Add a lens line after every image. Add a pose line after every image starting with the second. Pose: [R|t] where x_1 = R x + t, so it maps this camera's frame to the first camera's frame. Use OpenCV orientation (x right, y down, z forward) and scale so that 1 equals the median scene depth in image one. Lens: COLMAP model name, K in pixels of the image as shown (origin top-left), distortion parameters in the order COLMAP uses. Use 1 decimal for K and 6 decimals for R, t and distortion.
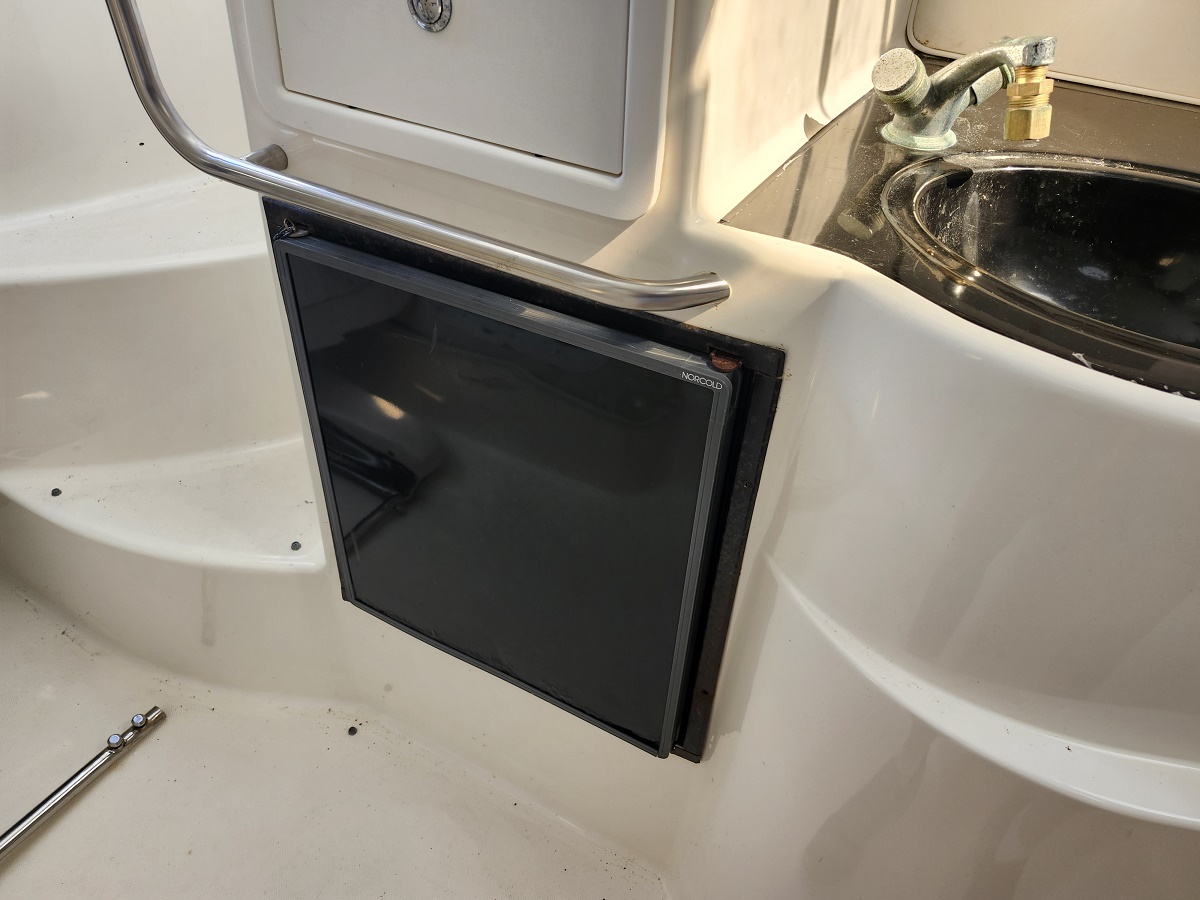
lens RADIAL K [[806.0, 0, 599.3], [0, 806.0, 431.0], [0, 0, 1]] dist [0.005119, -0.001873]
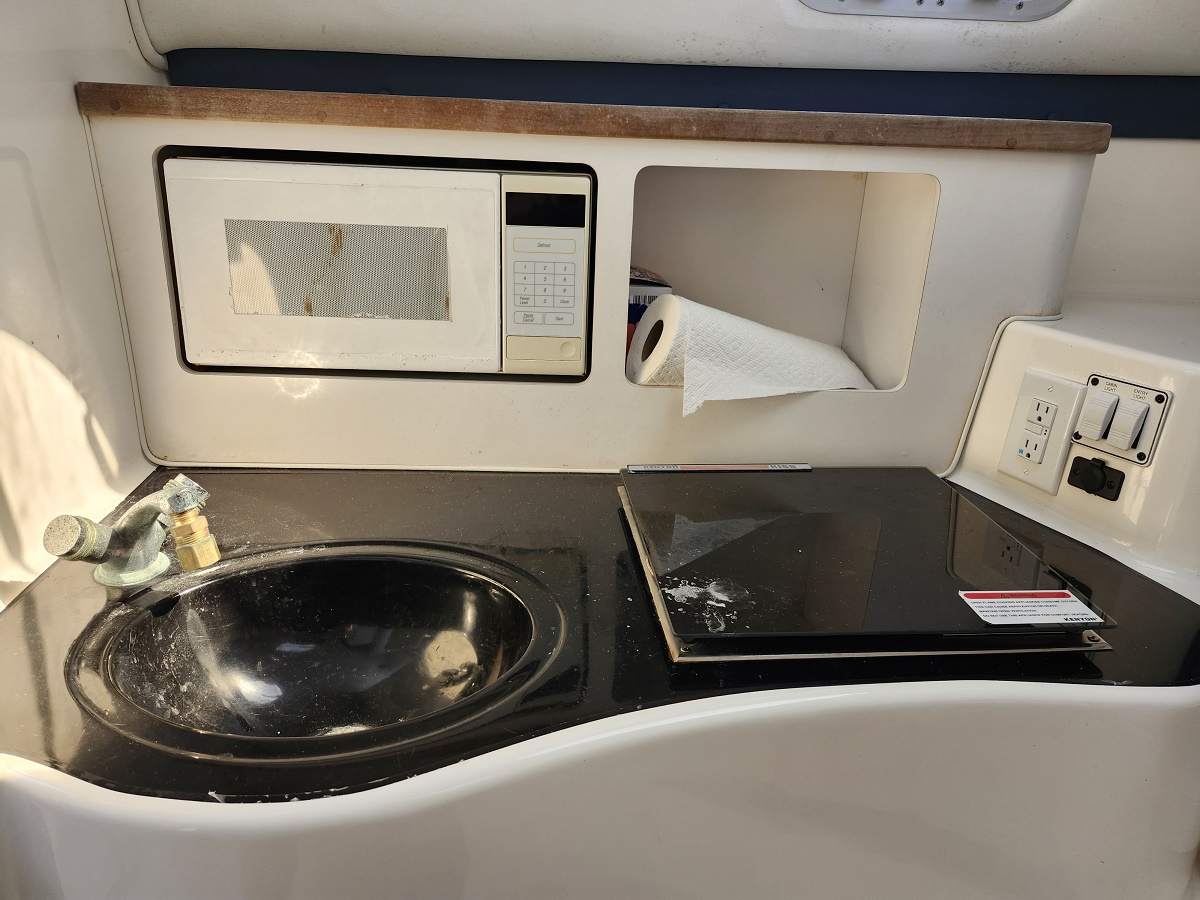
lens RADIAL K [[806.0, 0, 599.3], [0, 806.0, 431.0], [0, 0, 1]] dist [0.005119, -0.001873]
pose [[0.815535, -0.204582, 0.541340, 0.375767], [0.363793, 0.908724, -0.204636, -0.089667], [-0.450063, 0.363823, 0.815522, -0.233819]]
